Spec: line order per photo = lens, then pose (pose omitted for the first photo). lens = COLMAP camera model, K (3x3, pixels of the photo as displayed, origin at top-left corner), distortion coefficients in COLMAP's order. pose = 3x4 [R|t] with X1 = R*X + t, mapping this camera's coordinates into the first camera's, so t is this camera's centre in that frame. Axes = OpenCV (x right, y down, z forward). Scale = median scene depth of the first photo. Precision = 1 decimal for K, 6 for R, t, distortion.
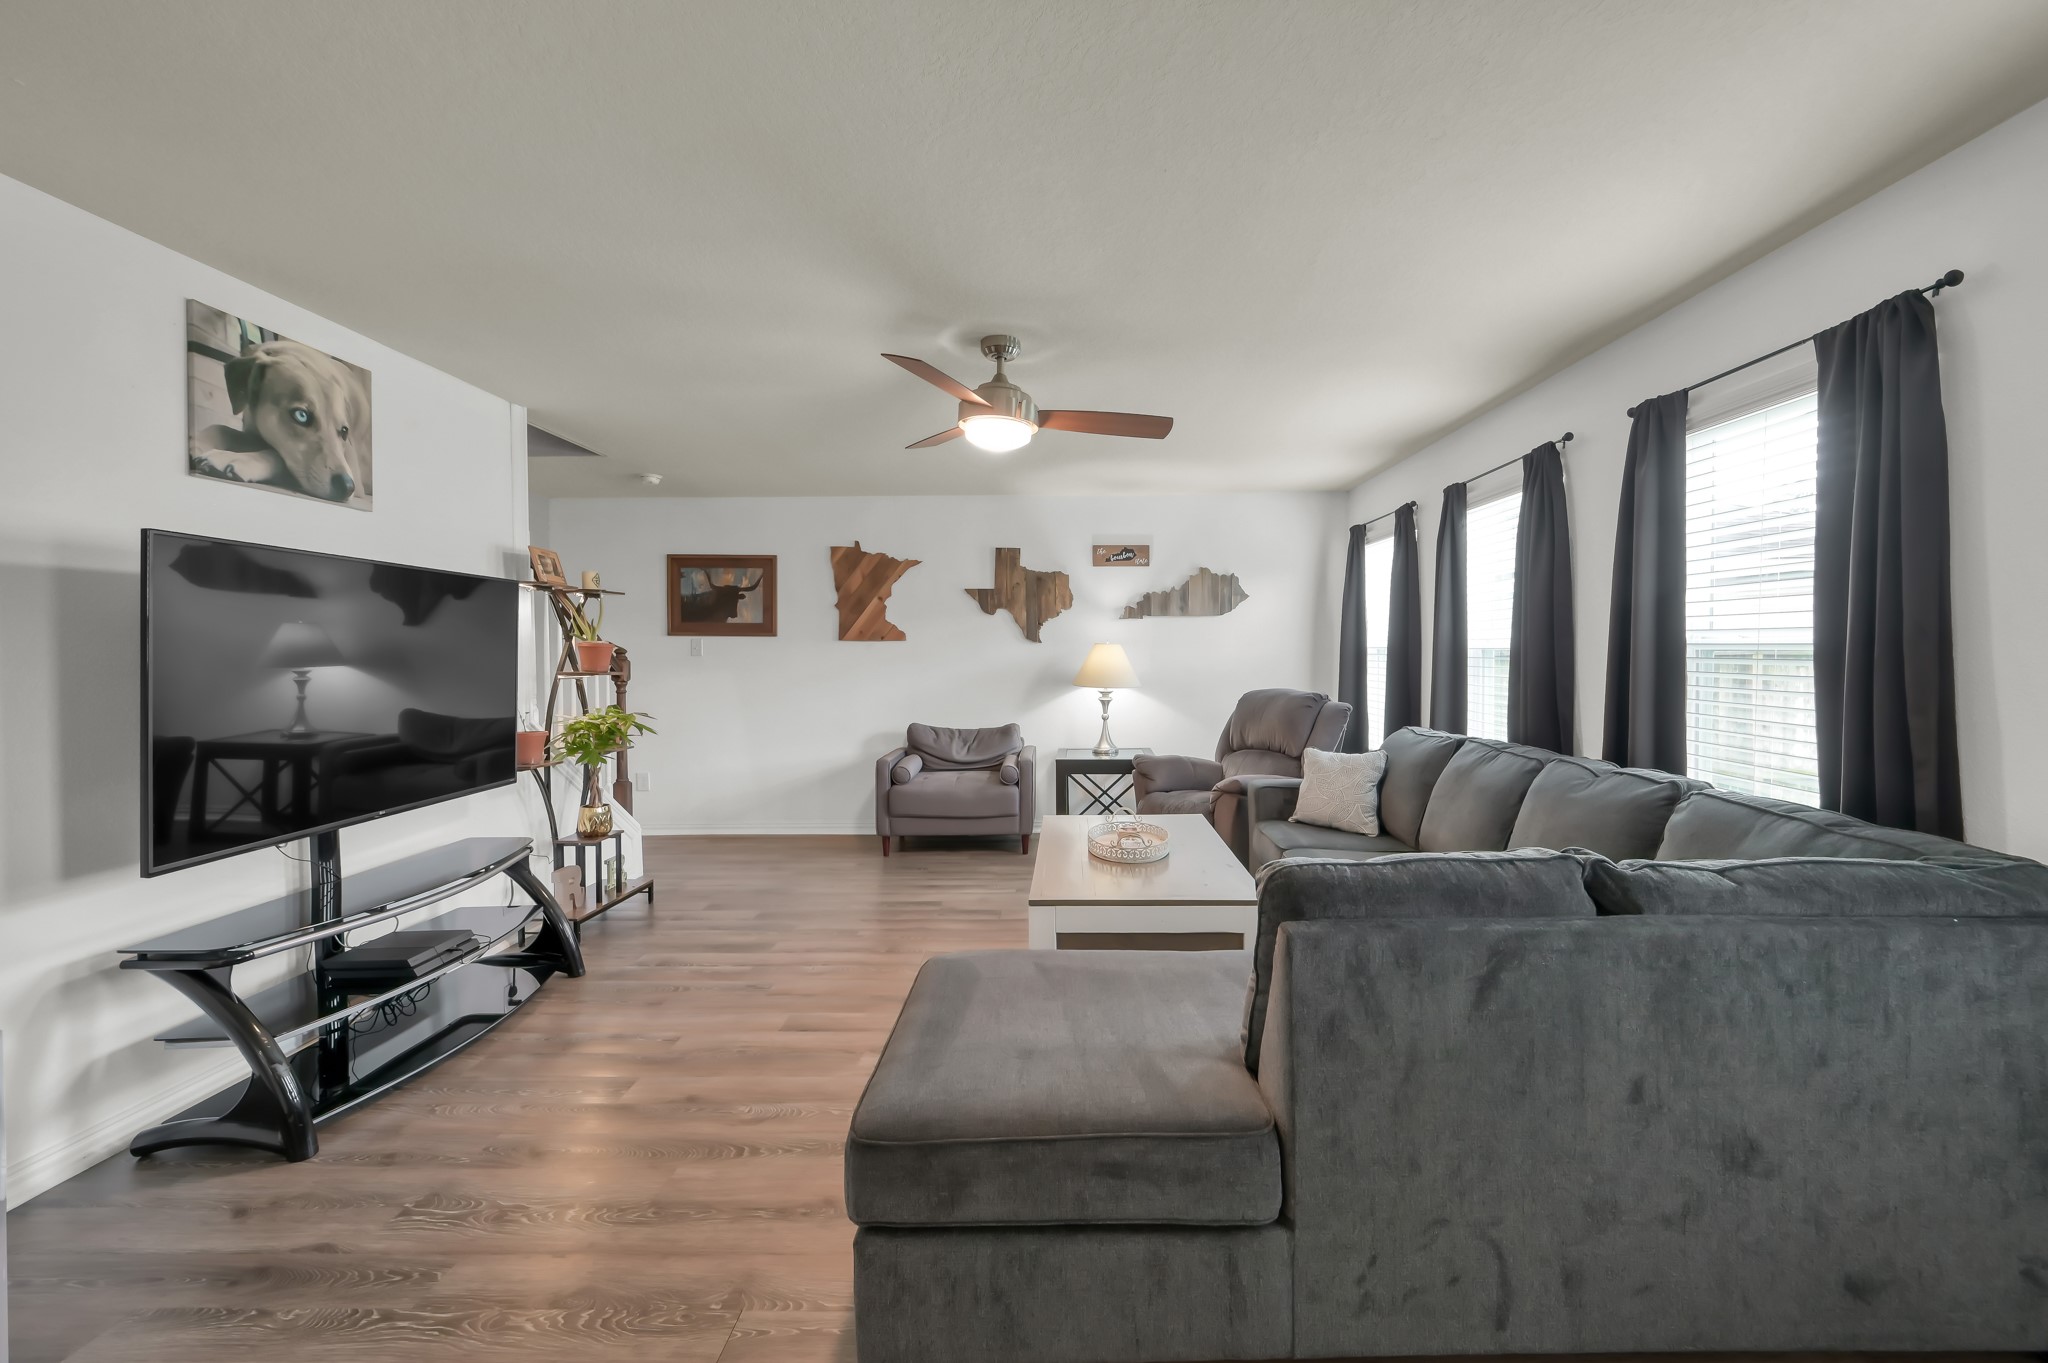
lens RADIAL K [[815.7, 0, 1038.4], [0, 815.7, 672.7], [0, 0, 1]] dist [-0.006854, 0.000291]
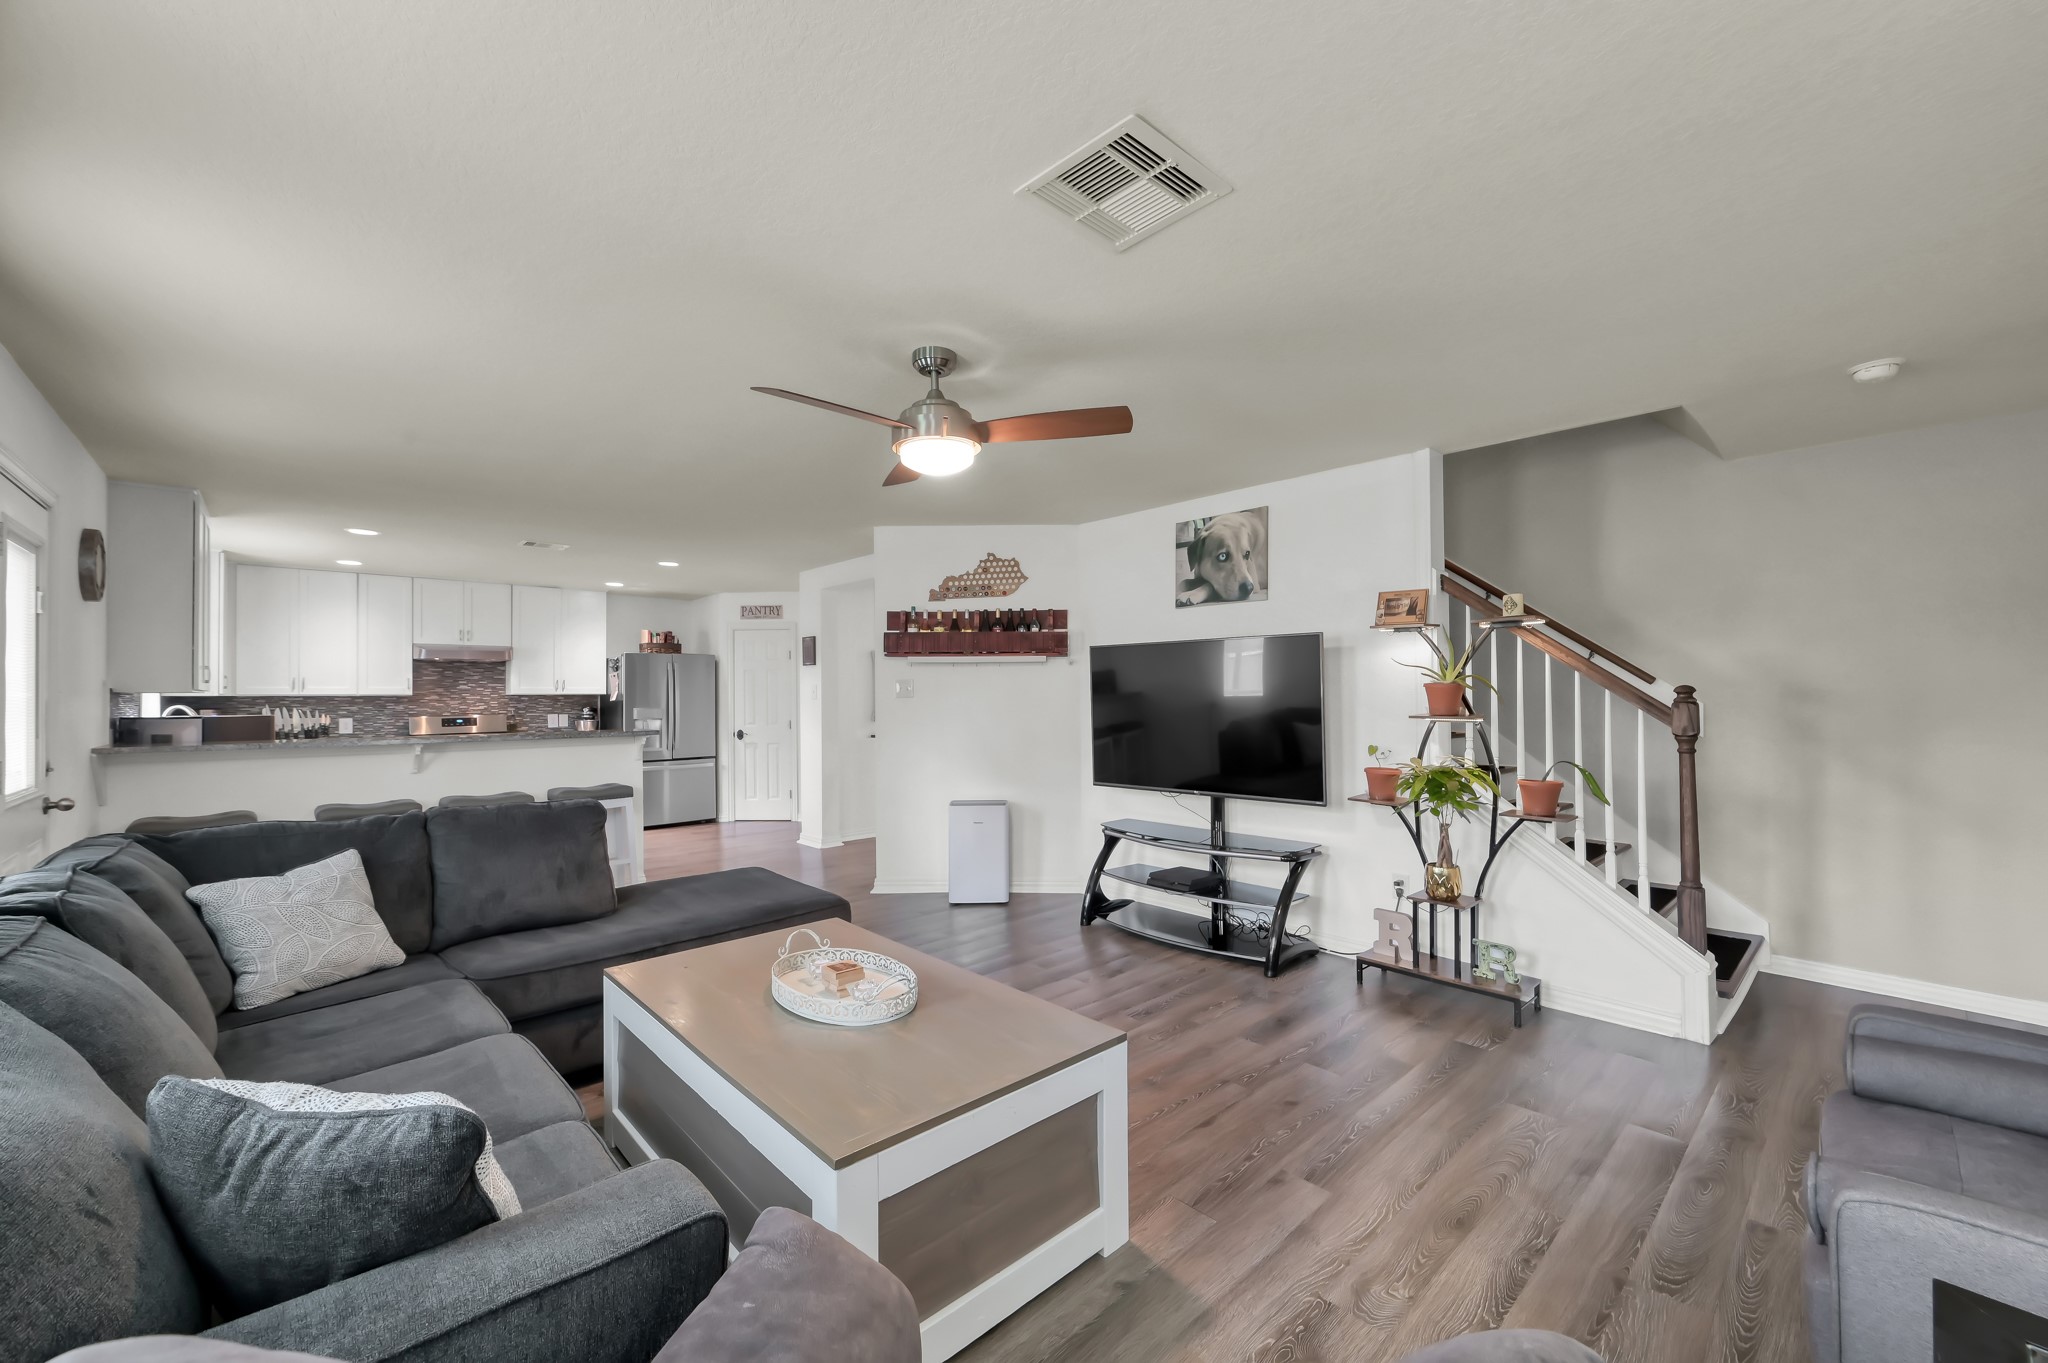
lens RADIAL K [[815.7, 0, 1022.0], [0, 815.7, 686.0], [0, 0, 1]] dist [-0.006854, 0.000291]
pose [[-0.720496, 0.000316, -0.693459, 0.613825], [-0.007645, 0.999936, 0.008399, -0.057254], [0.693417, 0.011353, -0.720447, 2.028528]]
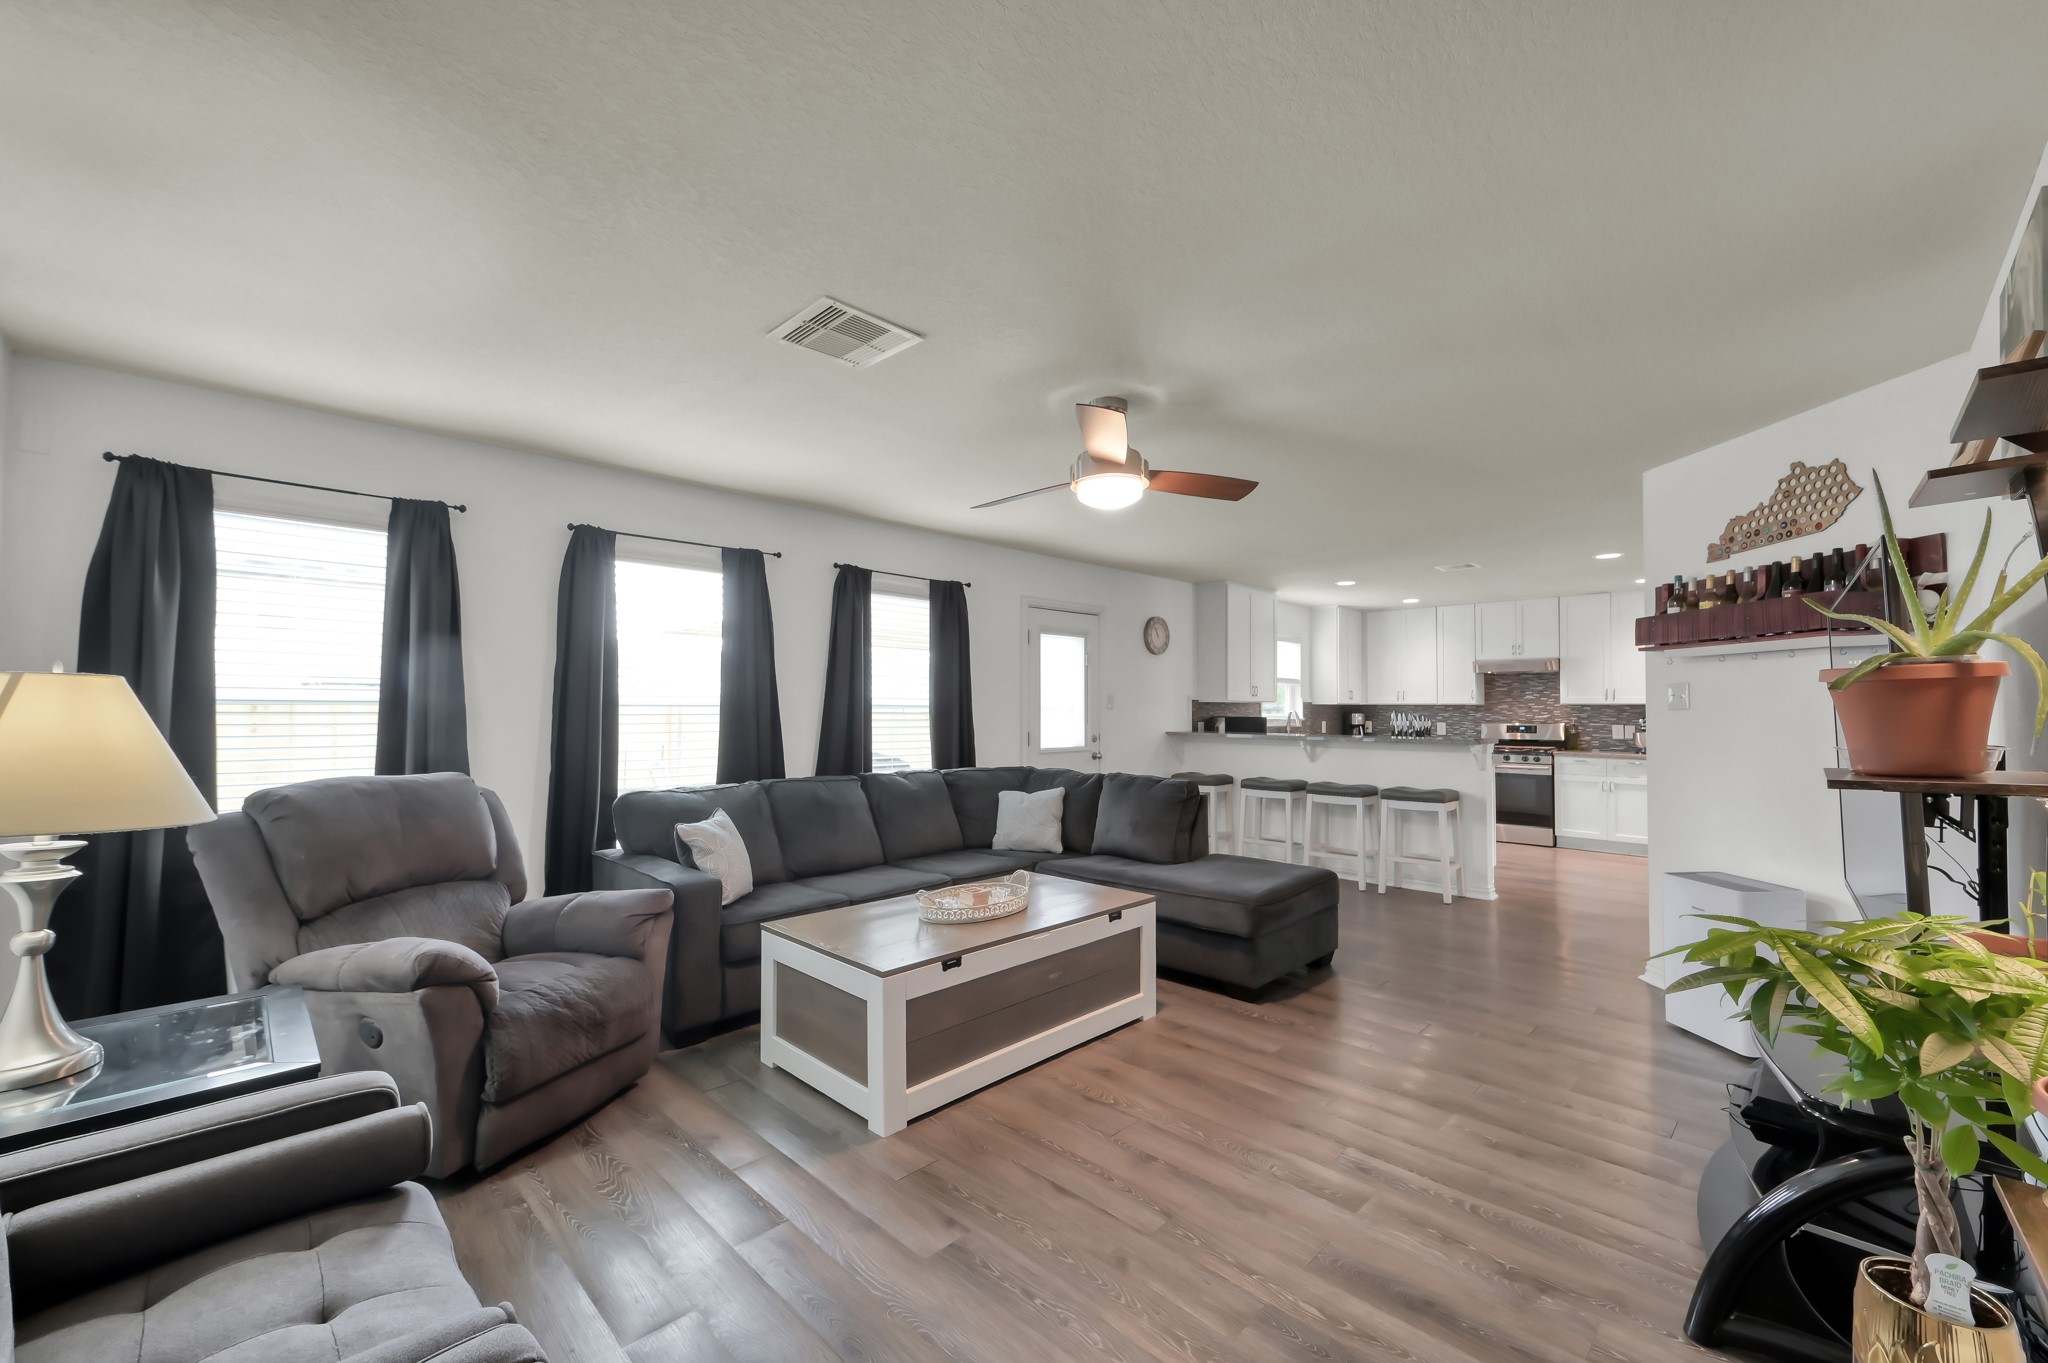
lens RADIAL K [[815.7, 0, 1034.0], [0, 815.7, 682.6], [0, 0, 1]] dist [-0.006854, 0.000291]
pose [[-0.724965, 0.022062, 0.688433, -0.794839], [0.015671, 0.999756, -0.015537, -0.049948], [-0.688608, -0.000475, -0.725134, 2.128396]]
